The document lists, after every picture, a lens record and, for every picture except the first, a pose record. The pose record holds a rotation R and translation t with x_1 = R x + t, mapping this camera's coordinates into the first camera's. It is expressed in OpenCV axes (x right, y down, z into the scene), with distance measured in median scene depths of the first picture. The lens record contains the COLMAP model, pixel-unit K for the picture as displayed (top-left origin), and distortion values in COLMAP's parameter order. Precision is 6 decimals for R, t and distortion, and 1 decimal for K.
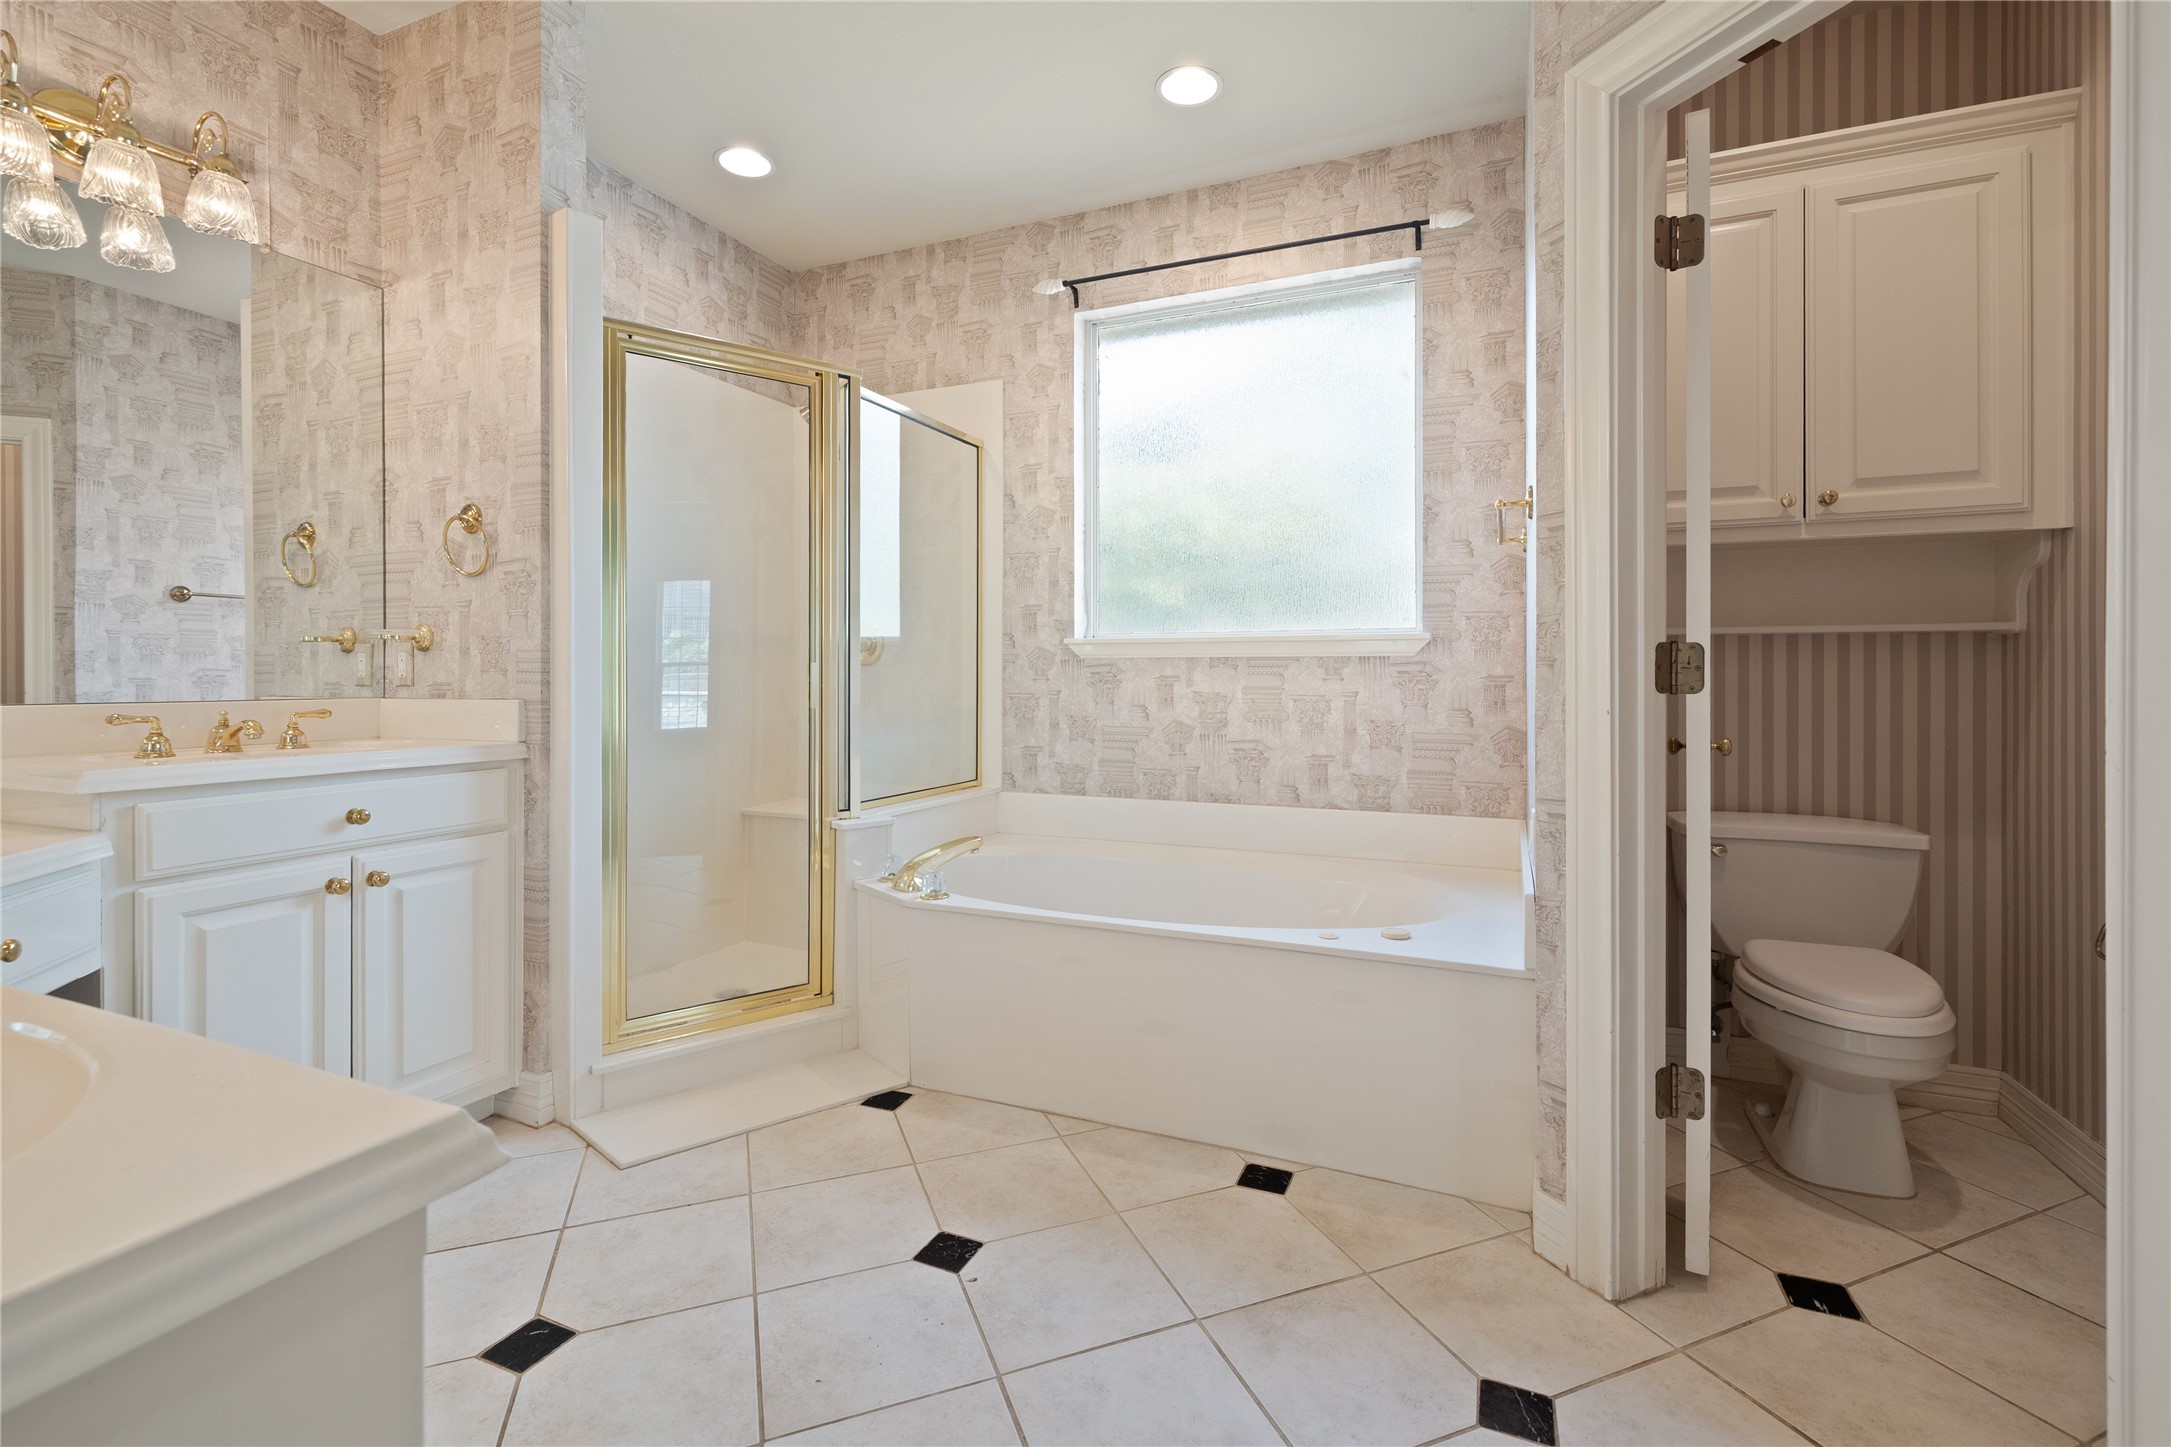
lens RADIAL K [[948.9, 0, 1079.0], [0, 948.9, 687.3], [0, 0, 1]] dist [-0.001877, -0.000566]
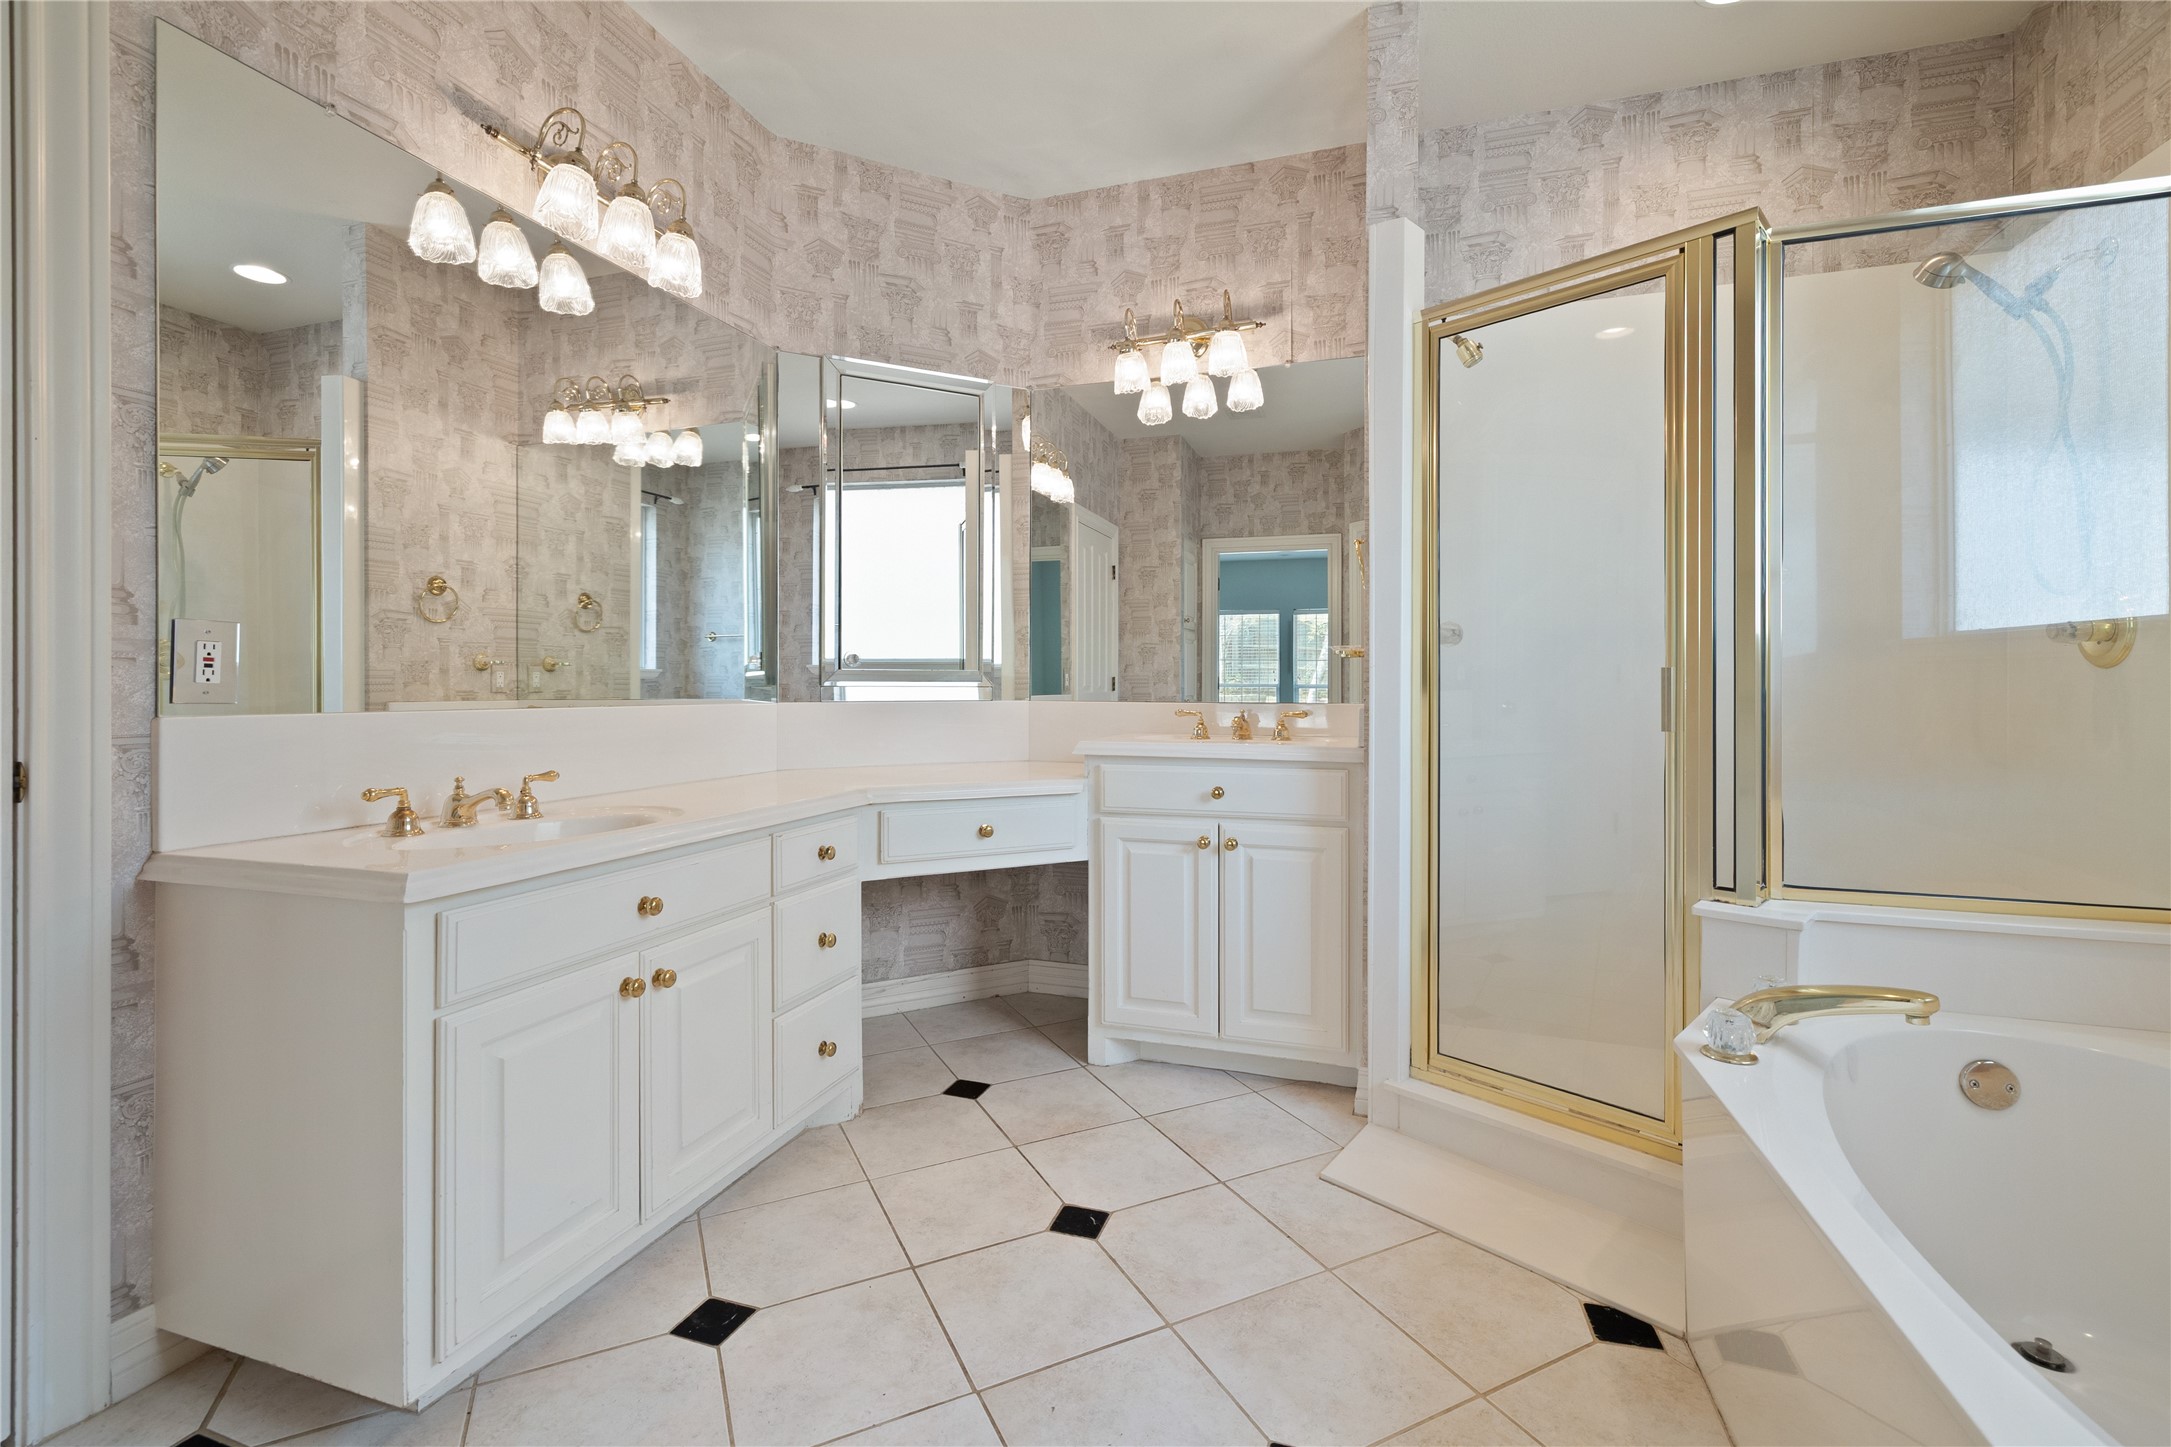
lens RADIAL K [[948.9, 0, 1079.0], [0, 948.9, 687.3], [0, 0, 1]] dist [-0.001877, -0.000566]
pose [[0.090307, 0.003083, -0.995909, 0.455947], [-0.012102, 0.999925, 0.001998, -0.007950], [0.995840, 0.011872, 0.090337, 0.607107]]
